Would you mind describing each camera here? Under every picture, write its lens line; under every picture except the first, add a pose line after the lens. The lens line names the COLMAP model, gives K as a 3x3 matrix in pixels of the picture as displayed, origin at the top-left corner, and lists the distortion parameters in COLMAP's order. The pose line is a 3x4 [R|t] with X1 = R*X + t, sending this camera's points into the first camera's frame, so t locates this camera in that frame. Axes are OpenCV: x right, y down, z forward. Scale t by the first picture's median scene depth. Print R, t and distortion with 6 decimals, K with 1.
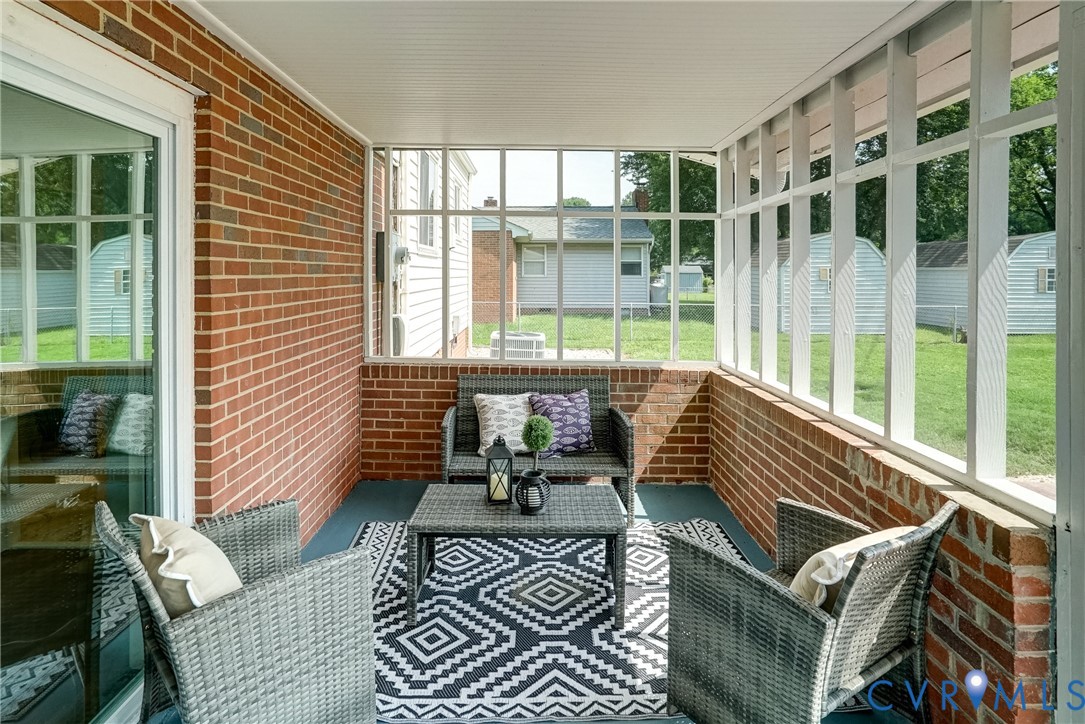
lens RADIAL K [[605.9, 0, 541.7], [0, 605.9, 285.9], [0, 0, 1]] dist [-0.035124, 0.019626]
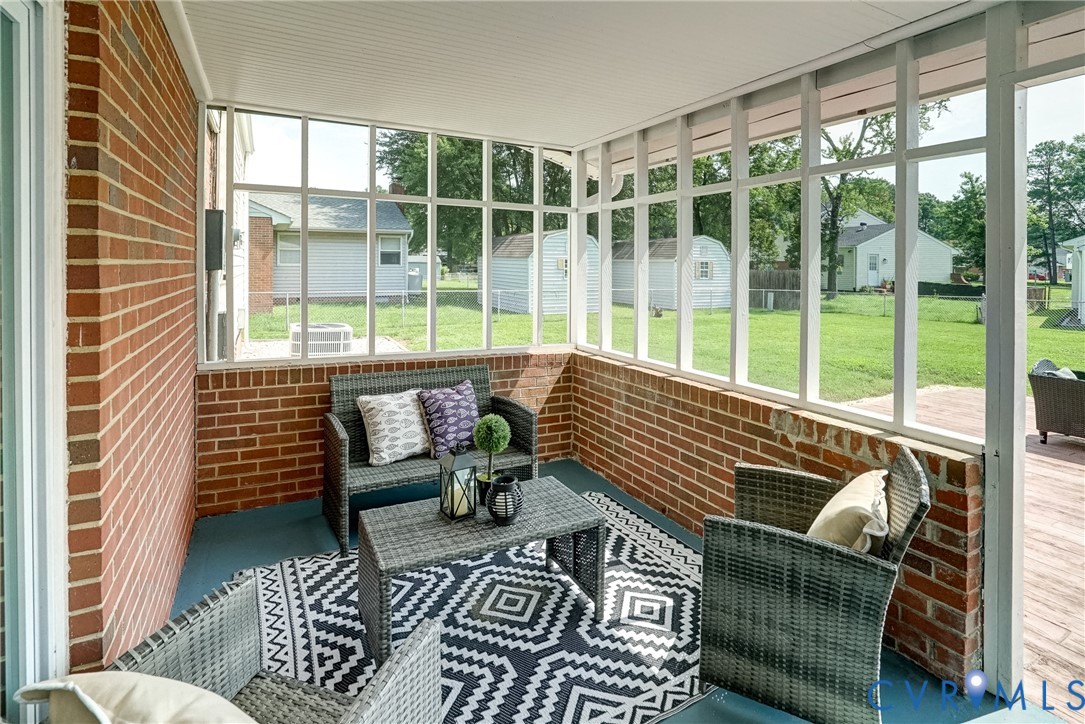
lens RADIAL K [[547.1, 0, 538.2], [0, 547.1, 273.8], [0, 0, 1]] dist [-0.036953, 0.011194]
pose [[0.885010, -0.000362, 0.465572, -0.307366], [0.000983, 0.999999, -0.001091, -0.000461], [-0.465571, 0.001423, 0.885009, 0.210872]]
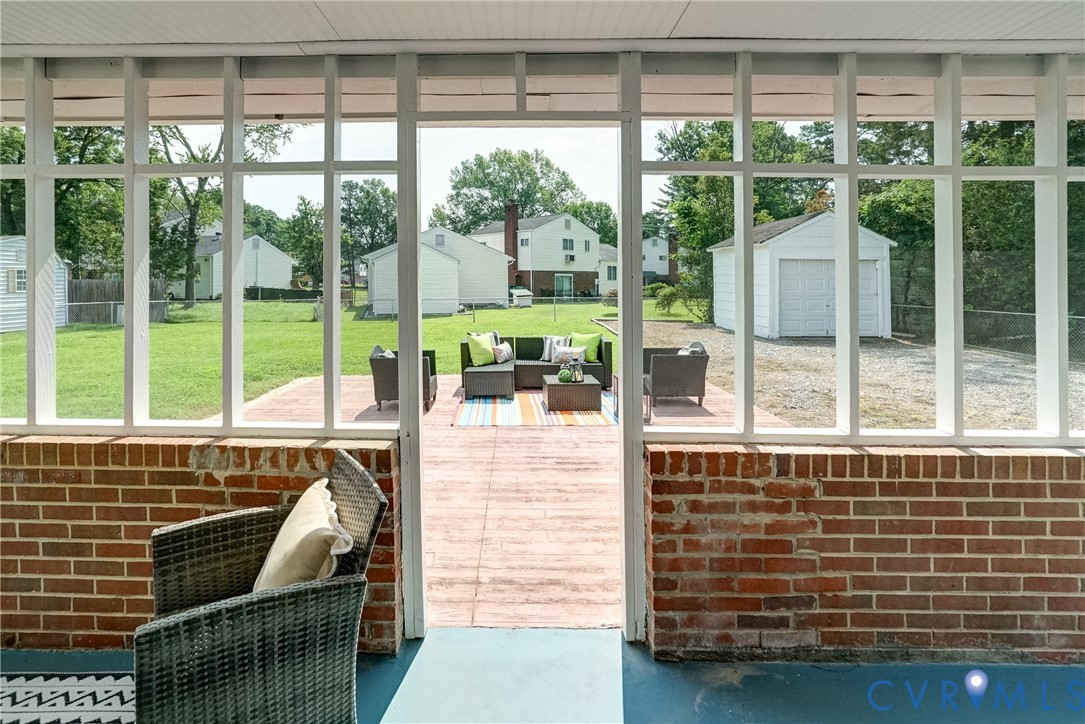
lens RADIAL K [[528.4, 0, 513.2], [0, 528.4, 277.0], [0, 0, 1]] dist [-0.028810, 0.010834]
pose [[0.021573, -0.001160, 0.999767, -0.260268], [0.017831, 0.999841, 0.000776, -0.003347], [-0.999608, 0.017810, 0.021590, 0.351586]]
